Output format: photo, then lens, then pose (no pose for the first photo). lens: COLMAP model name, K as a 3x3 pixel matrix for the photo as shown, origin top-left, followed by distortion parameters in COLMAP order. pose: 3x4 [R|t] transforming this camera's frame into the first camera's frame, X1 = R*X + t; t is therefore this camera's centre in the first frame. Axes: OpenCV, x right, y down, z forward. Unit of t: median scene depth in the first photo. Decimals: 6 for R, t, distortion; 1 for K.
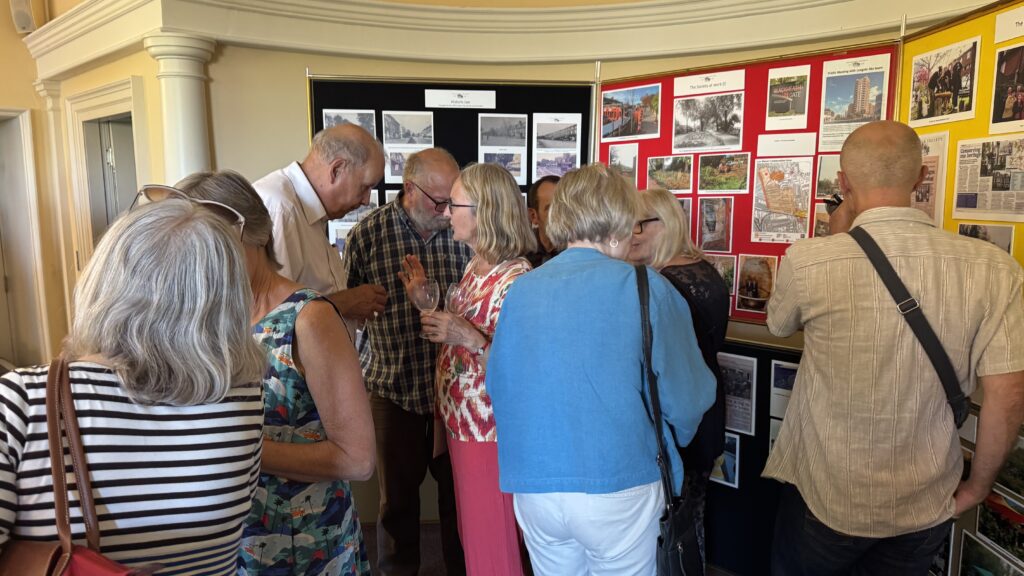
lens RADIAL K [[740.7, 0, 516.1], [0, 740.7, 291.2], [0, 0, 1]] dist [0.106359, -0.151645]
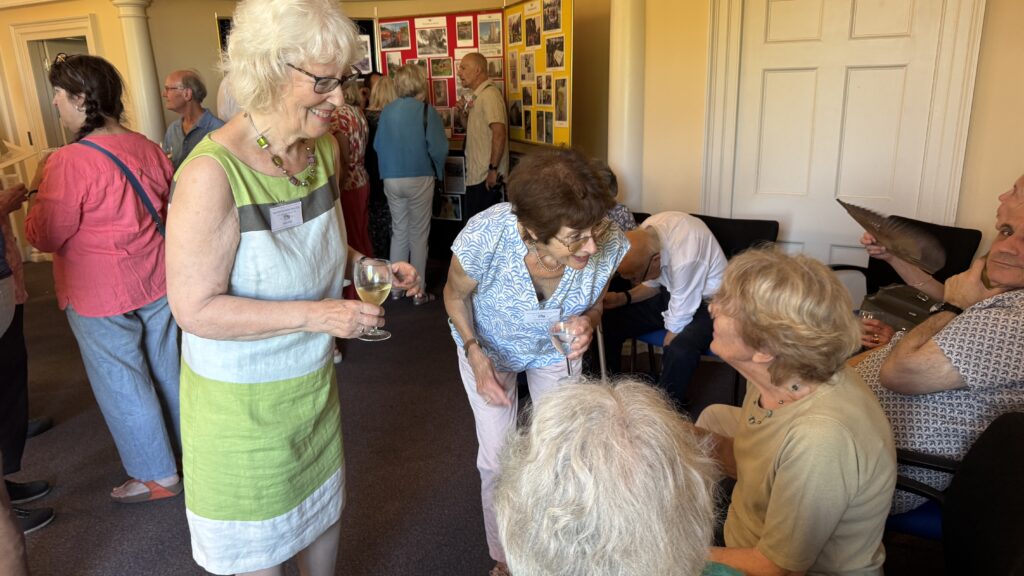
lens RADIAL K [[740.7, 0, 516.1], [0, 740.7, 291.2], [0, 0, 1]] dist [0.106359, -0.151645]
pose [[0.962432, -0.100325, 0.252310, -0.110140], [0.065493, 0.987573, 0.142866, 0.171746], [-0.263507, -0.120974, 0.957042, -1.110018]]
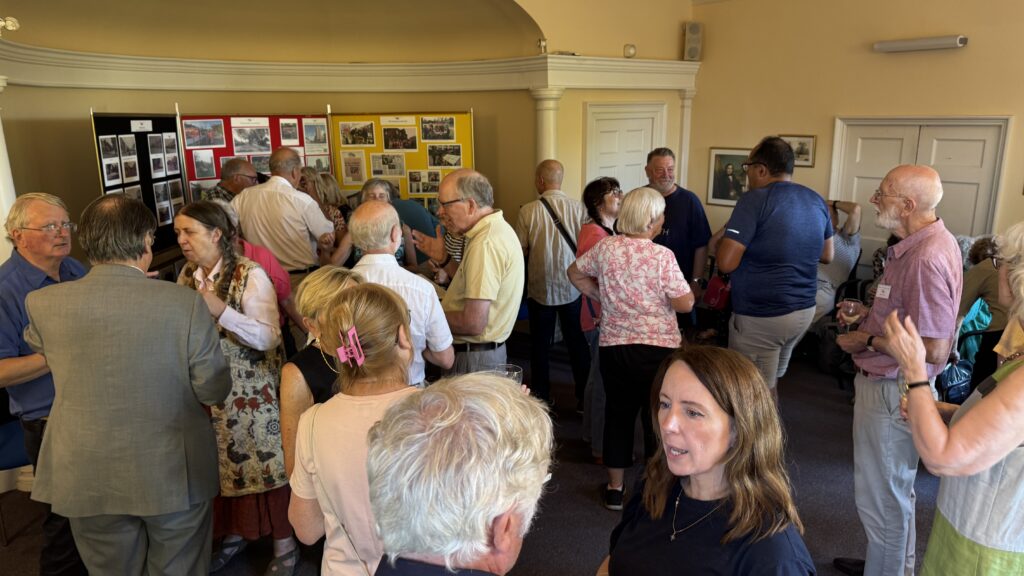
lens RADIAL K [[740.7, 0, 516.1], [0, 740.7, 291.2], [0, 0, 1]] dist [0.106359, -0.151645]
pose [[0.072105, -0.230319, 0.970440, -1.813617], [0.145501, 0.964993, 0.218216, -0.168651], [-0.986727, 0.125466, 0.103093, 0.108313]]
